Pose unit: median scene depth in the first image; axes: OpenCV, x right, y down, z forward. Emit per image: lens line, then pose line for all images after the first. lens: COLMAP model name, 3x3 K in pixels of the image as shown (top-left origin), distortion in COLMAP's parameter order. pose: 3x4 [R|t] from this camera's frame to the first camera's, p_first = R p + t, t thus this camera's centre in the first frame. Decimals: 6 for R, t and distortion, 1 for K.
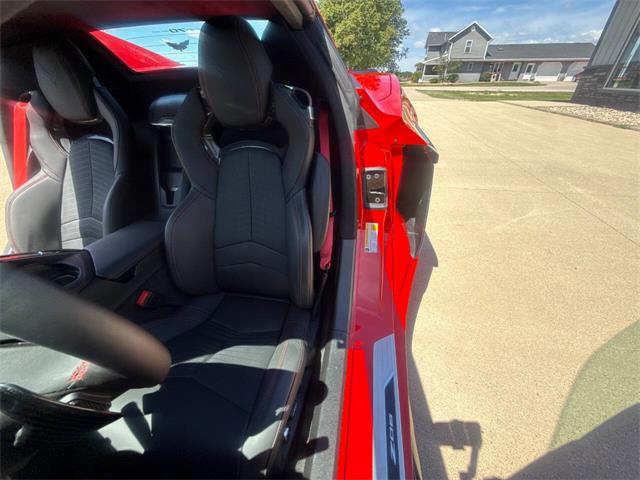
lens RADIAL K [[259.8, 0, 320.0], [0, 259.8, 240.7], [0, 0, 1]] dist [0.001828, 0.000203]
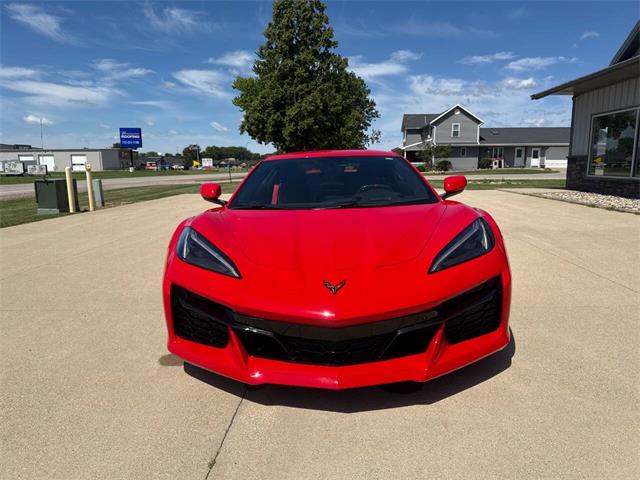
lens RADIAL K [[460.7, 0, 322.7], [0, 460.7, 240.6], [0, 0, 1]] dist [0.048419, -0.002415]
pose [[0.988338, -0.030465, 0.149200, -0.043885], [0.085824, 0.920790, -0.380500, 0.057319], [-0.125790, 0.388867, 0.912666, -0.098027]]
